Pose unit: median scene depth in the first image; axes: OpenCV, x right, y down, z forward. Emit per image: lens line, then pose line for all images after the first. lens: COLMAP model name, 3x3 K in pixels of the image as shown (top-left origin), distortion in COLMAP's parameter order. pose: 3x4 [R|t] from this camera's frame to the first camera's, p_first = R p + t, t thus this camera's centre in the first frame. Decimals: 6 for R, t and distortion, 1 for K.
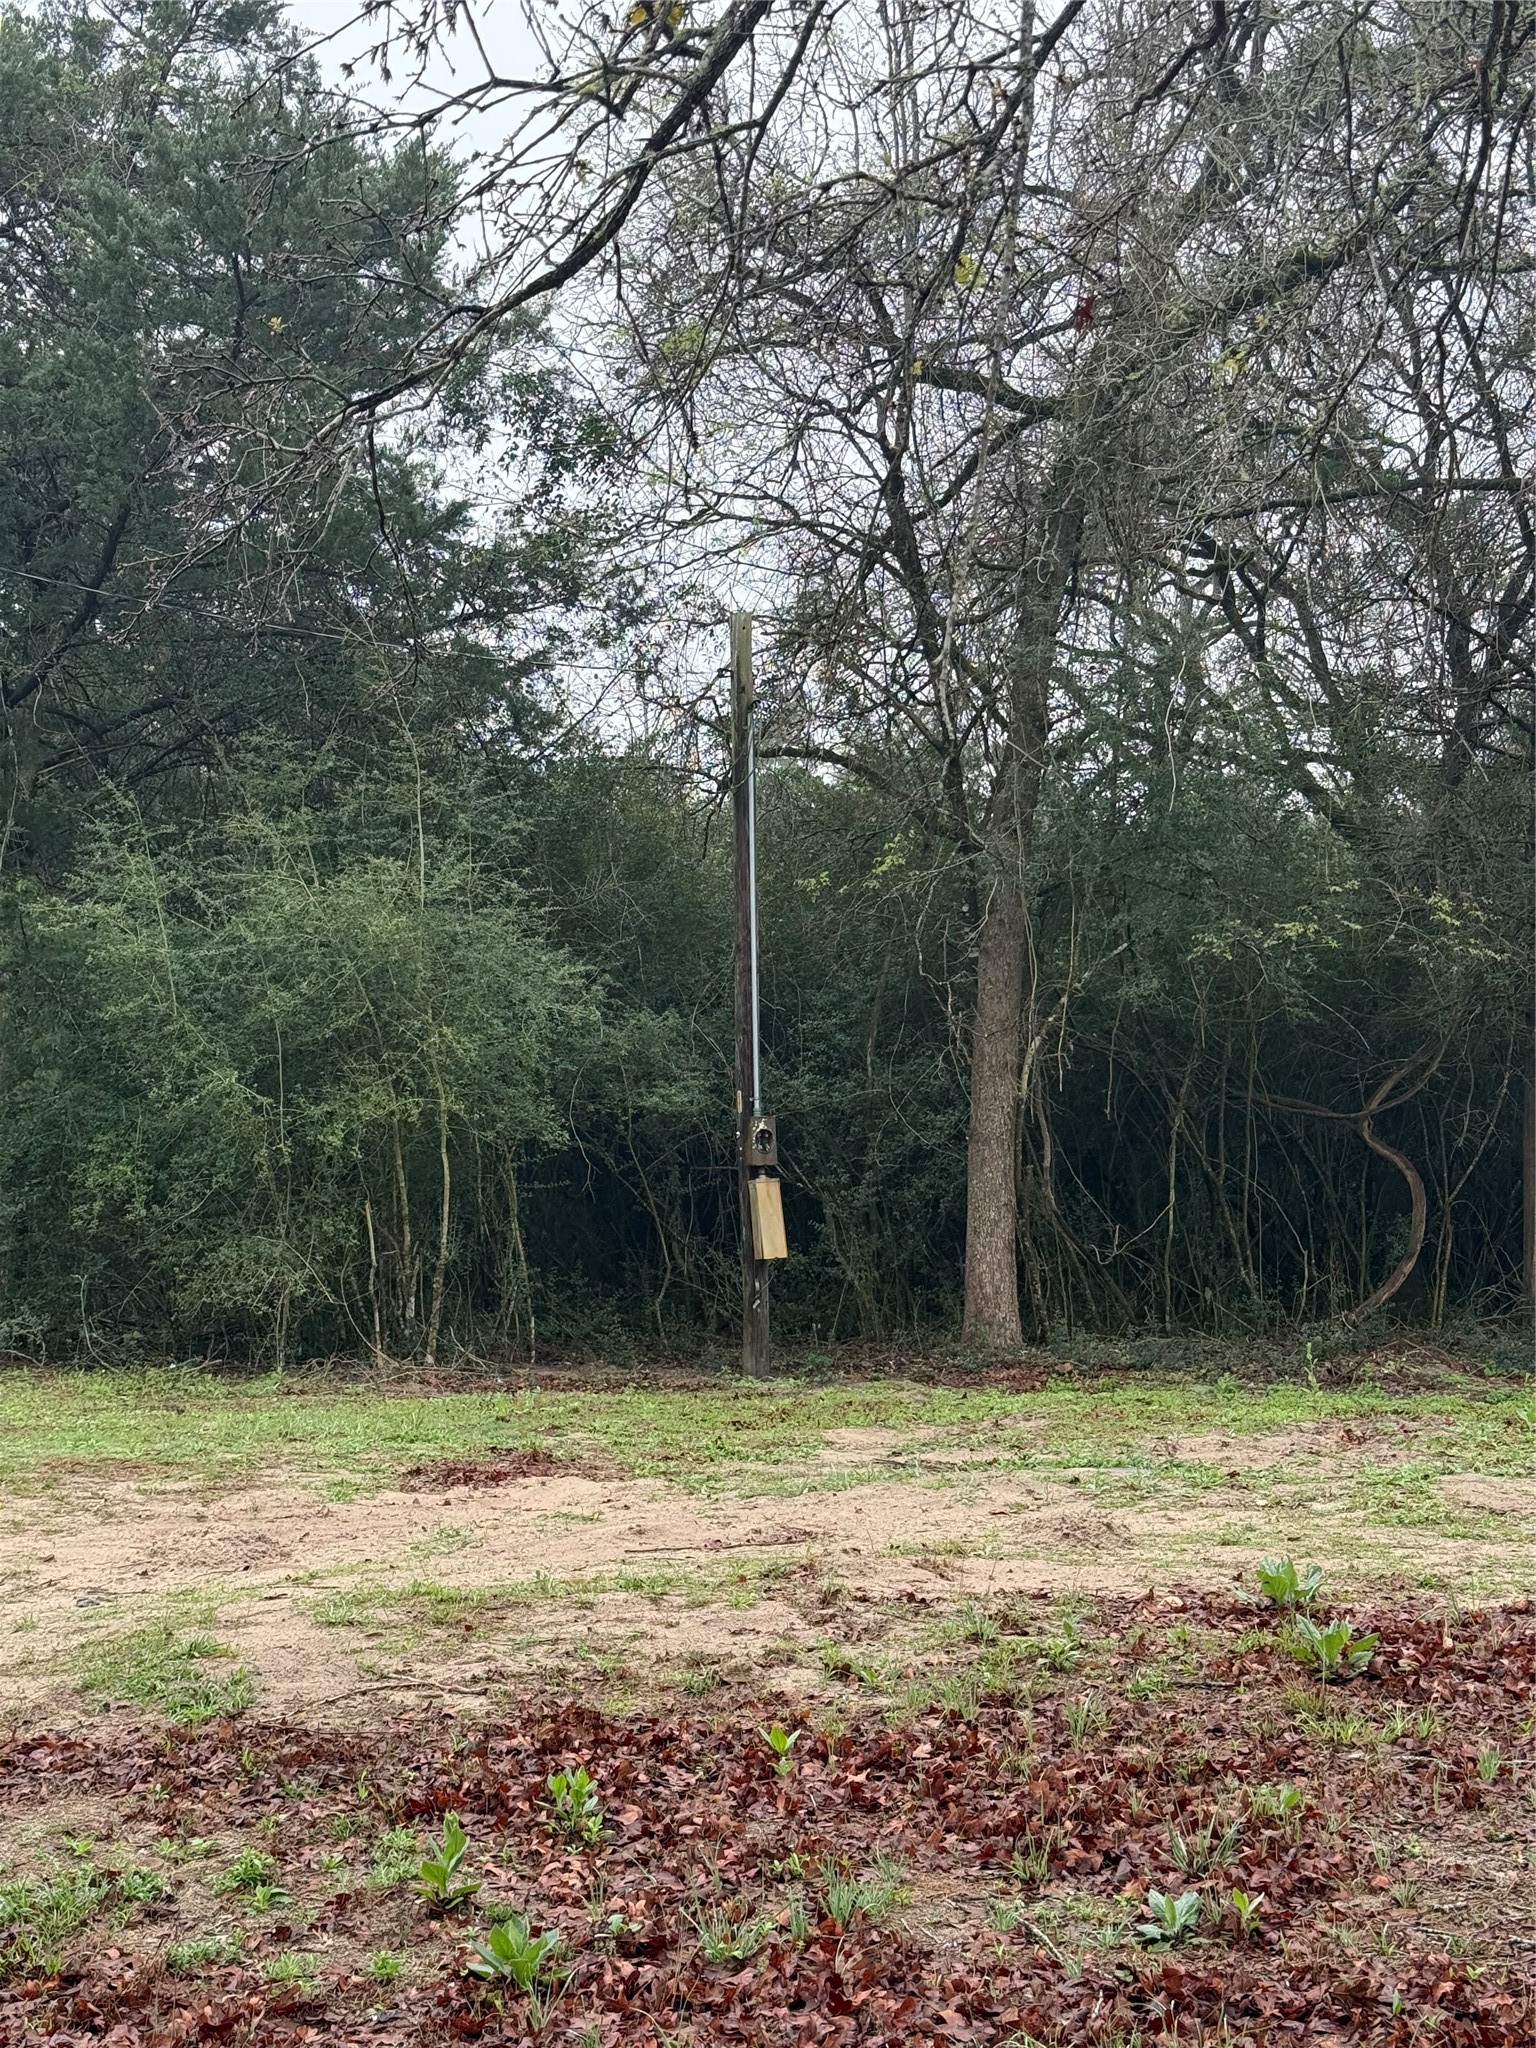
lens RADIAL K [[2867.1, 0, 776.3], [0, 2867.1, 1055.0], [0, 0, 1]] dist [0.120636, -0.055341]
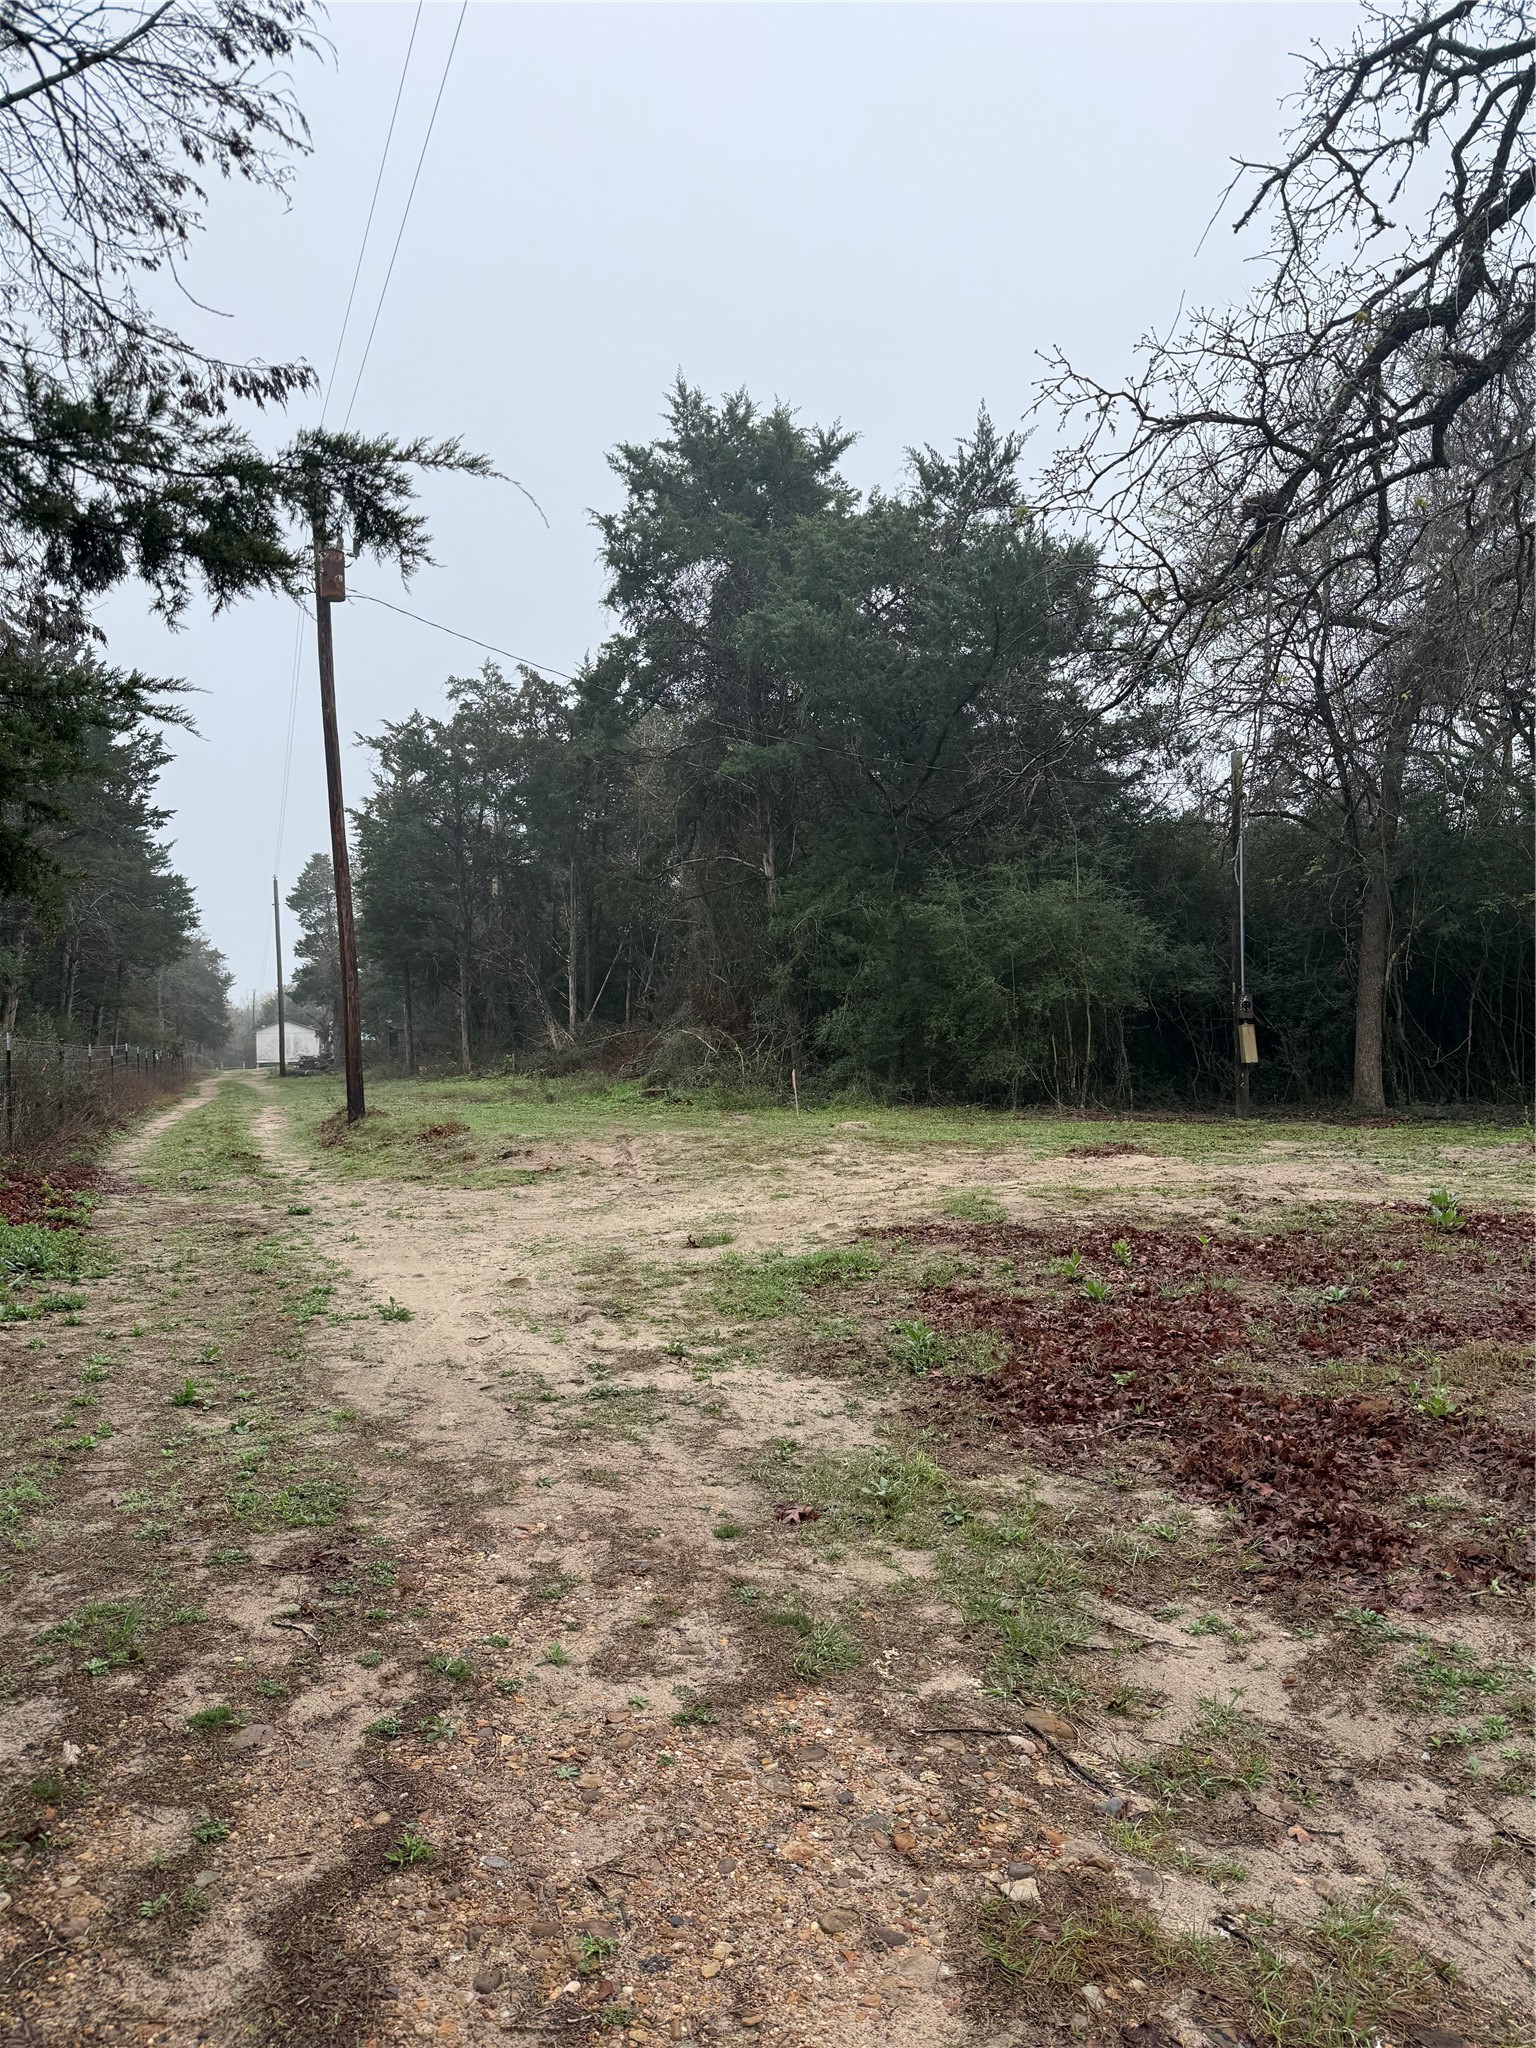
lens RADIAL K [[1432.6, 0, 776.9], [0, 1432.6, 1029.9], [0, 0, 1]] dist [0.130244, -0.195207]
pose [[0.944628, 0.001493, -0.328139, 0.027265], [0.014429, 0.998833, 0.046085, -0.009403], [0.327825, -0.048268, 0.943505, -0.154345]]
